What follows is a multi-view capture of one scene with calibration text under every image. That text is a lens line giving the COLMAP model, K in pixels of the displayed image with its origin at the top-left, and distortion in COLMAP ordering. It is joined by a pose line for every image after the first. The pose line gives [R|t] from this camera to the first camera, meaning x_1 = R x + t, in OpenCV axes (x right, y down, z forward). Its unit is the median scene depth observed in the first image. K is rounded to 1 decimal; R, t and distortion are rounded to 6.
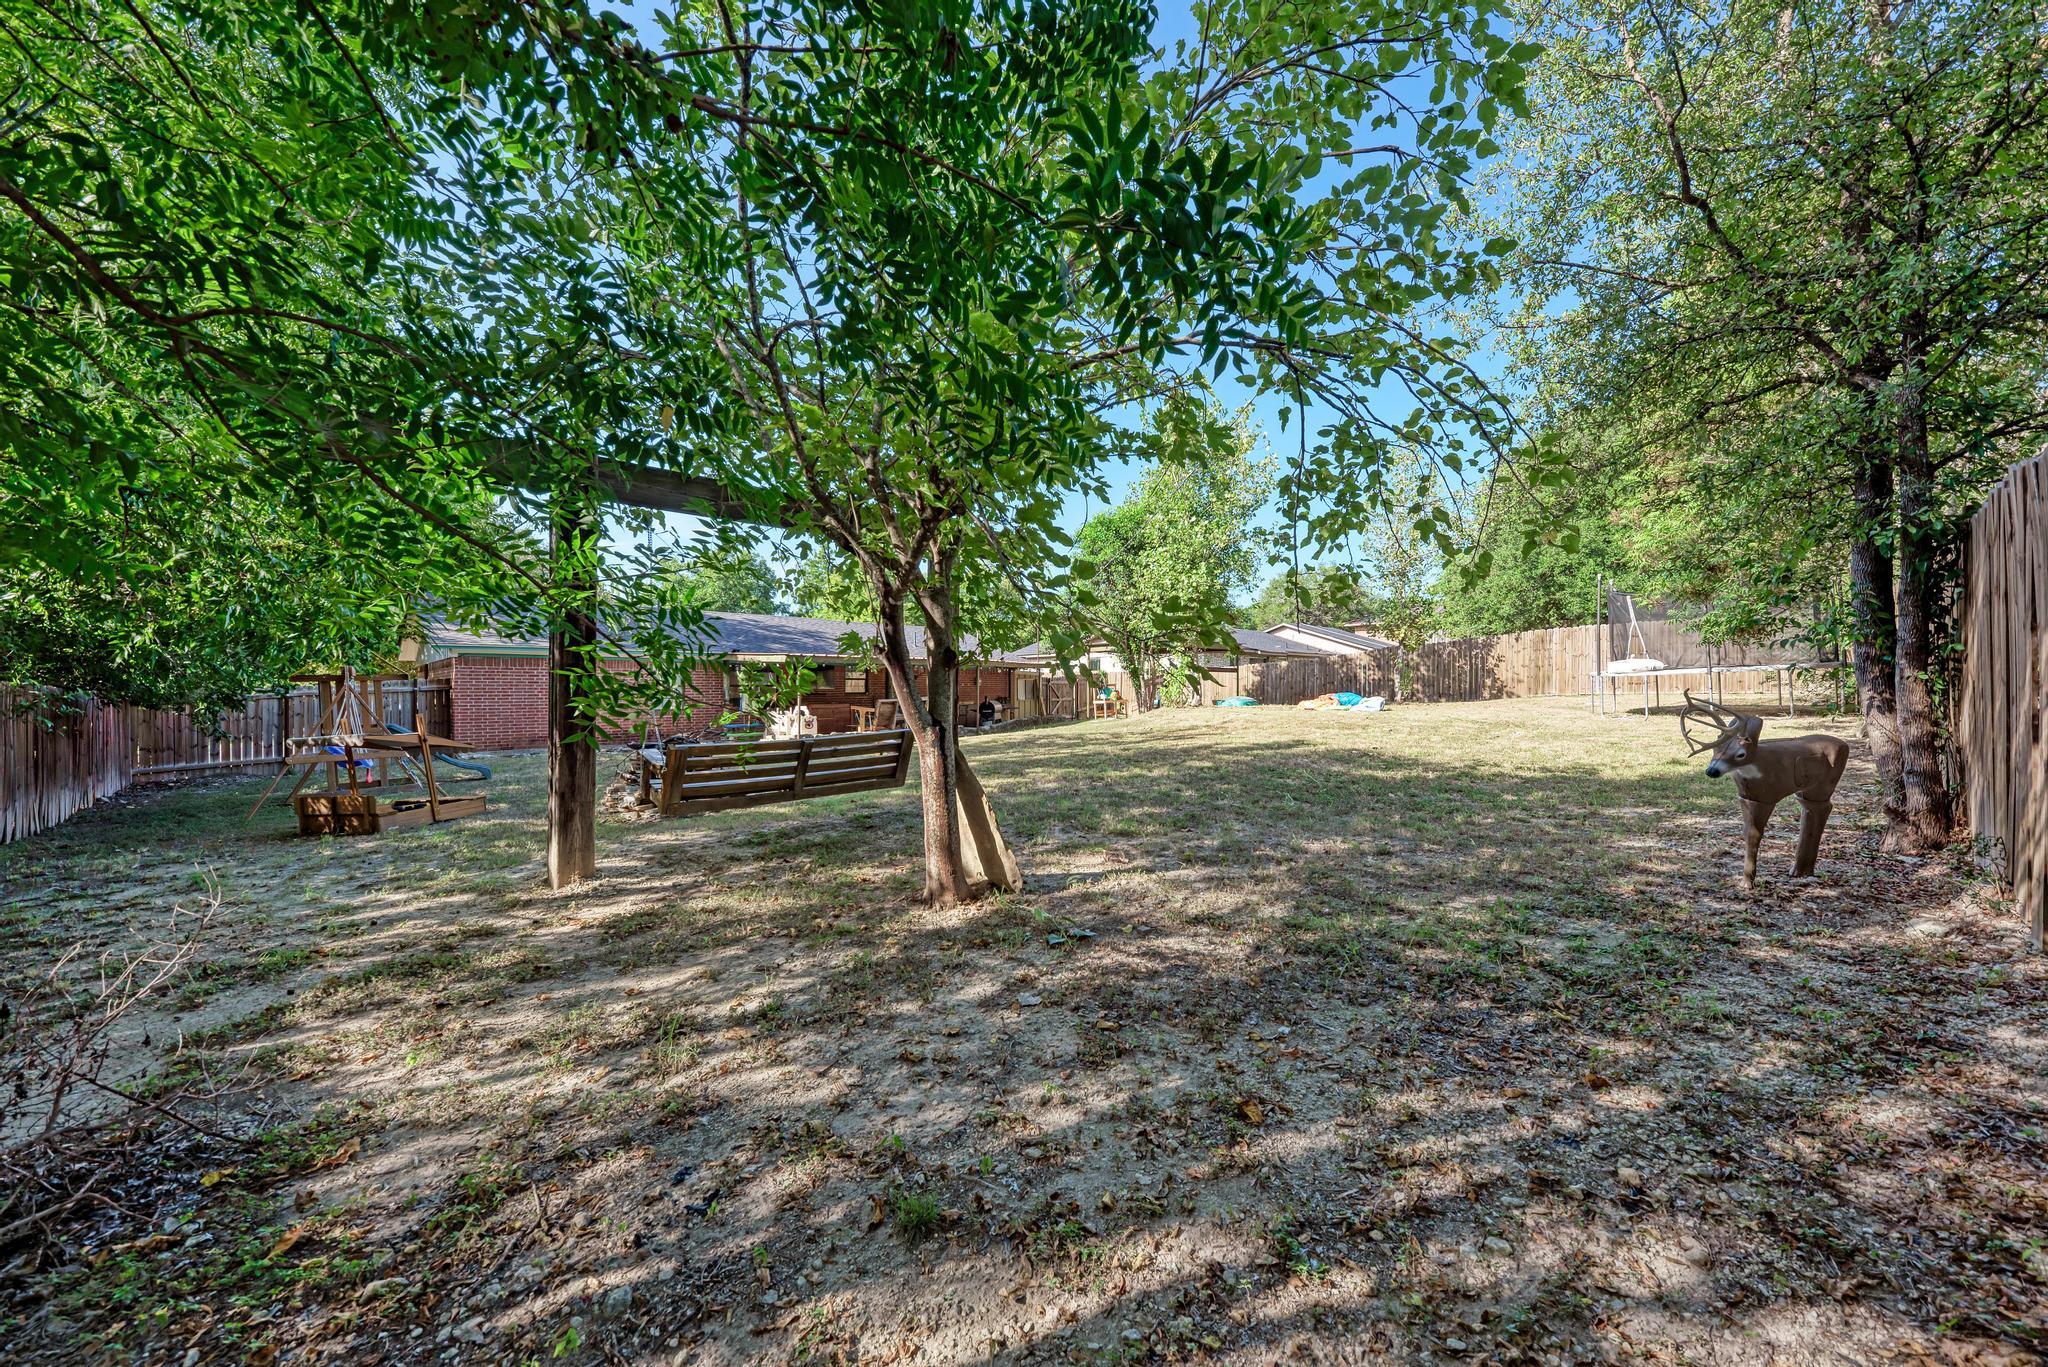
lens RADIAL K [[757.2, 0, 1029.9], [0, 757.2, 679.5], [0, 0, 1]] dist [-0.013402, -0.000810]
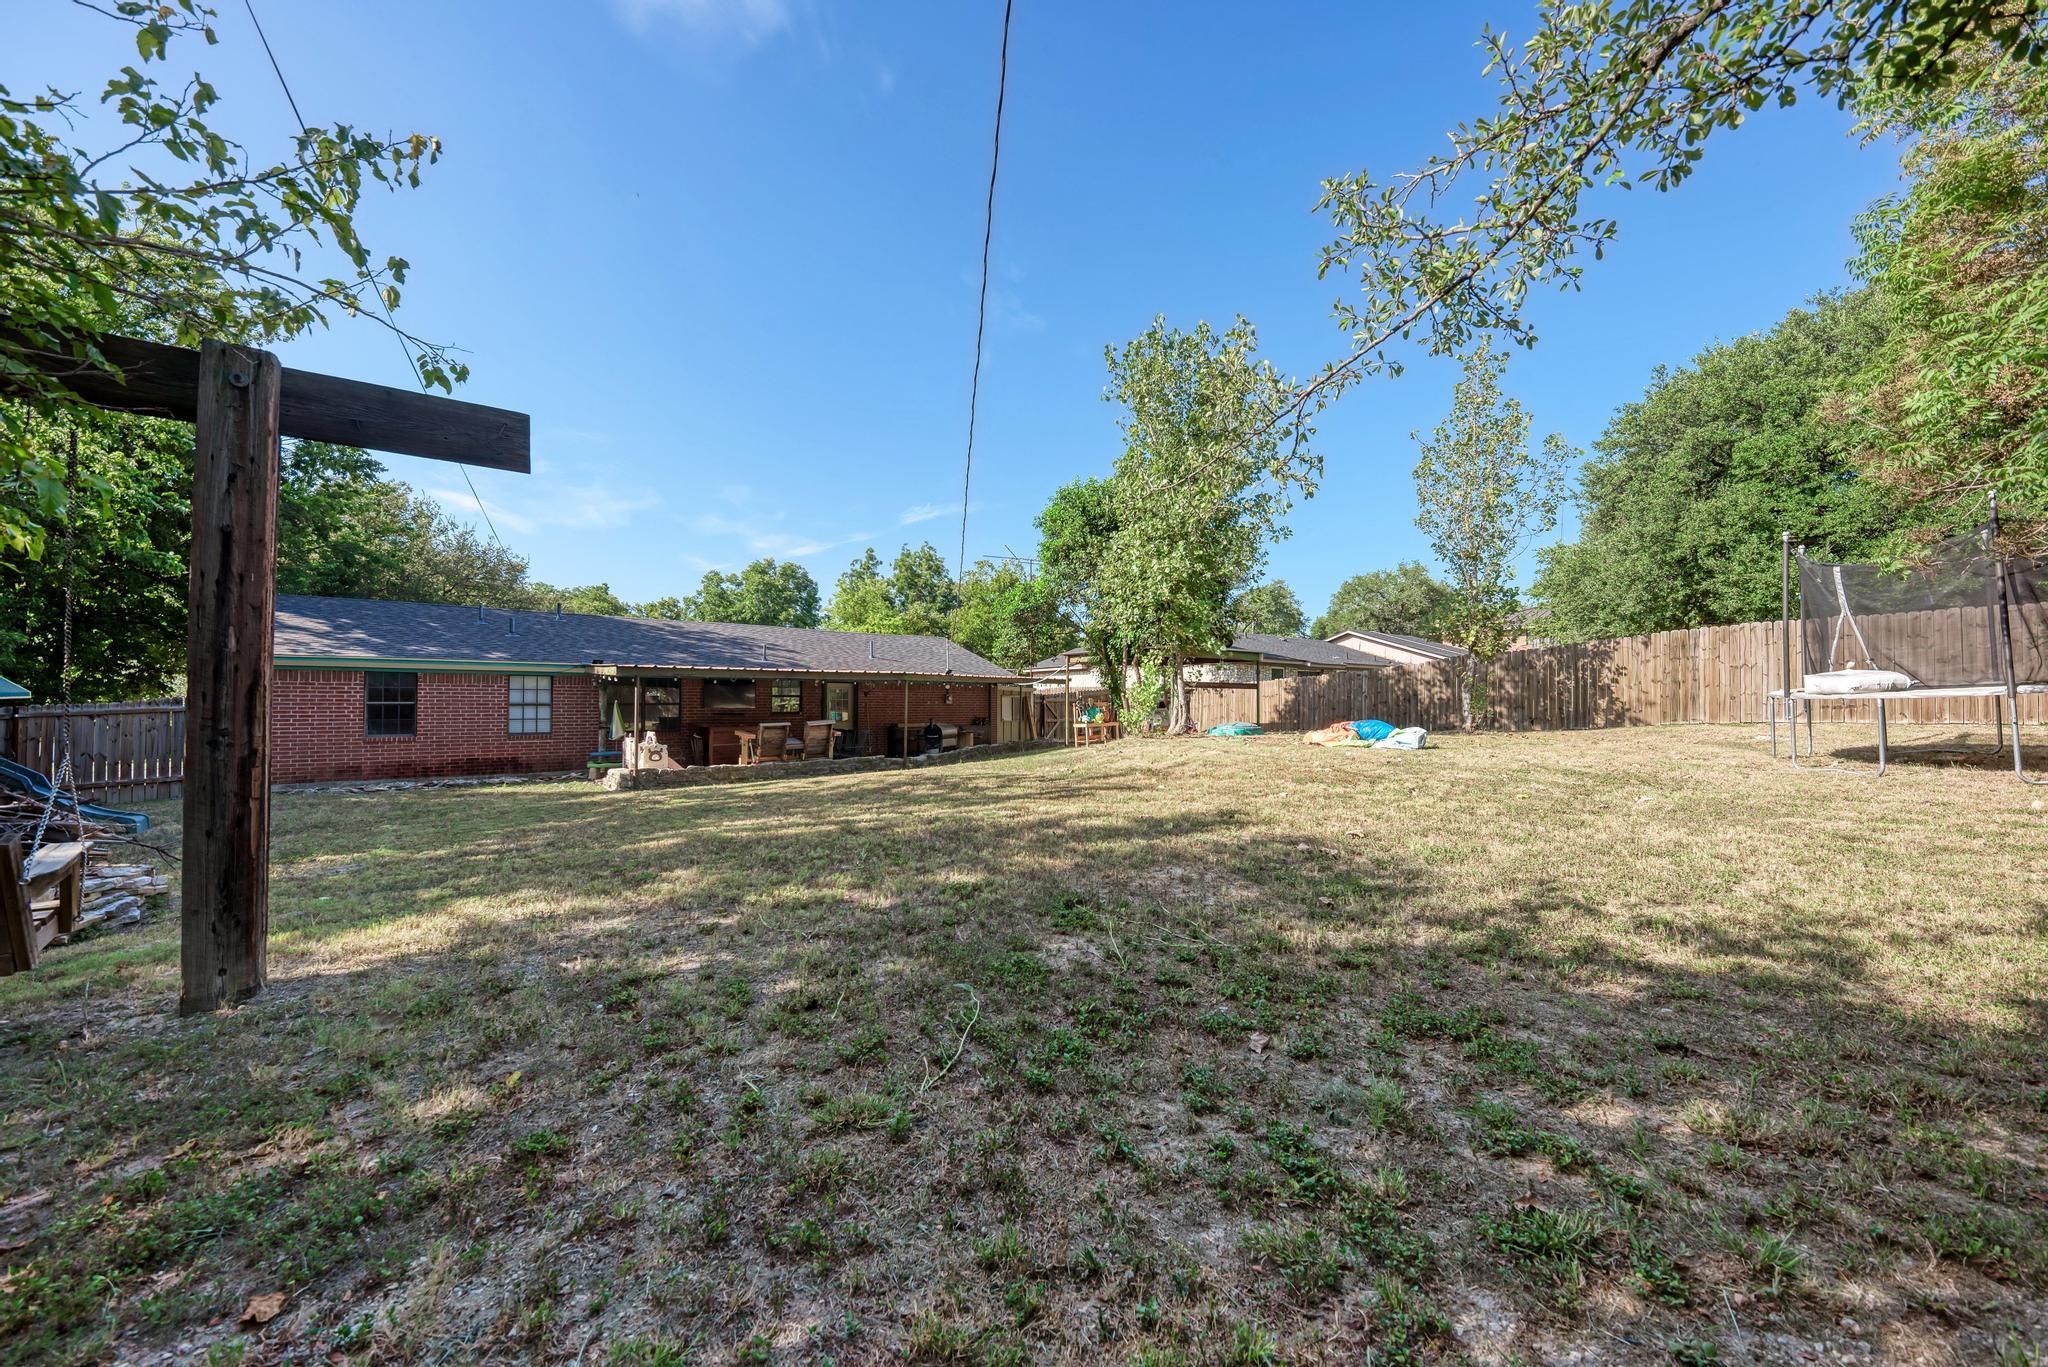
lens RADIAL K [[757.2, 0, 1026.4], [0, 757.2, 678.3], [0, 0, 1]] dist [-0.013402, -0.000810]
pose [[0.993194, 0.001175, -0.116465, 0.142325], [-0.003600, 0.999781, -0.020617, -0.003903], [0.116415, 0.020896, 0.992981, 0.217887]]
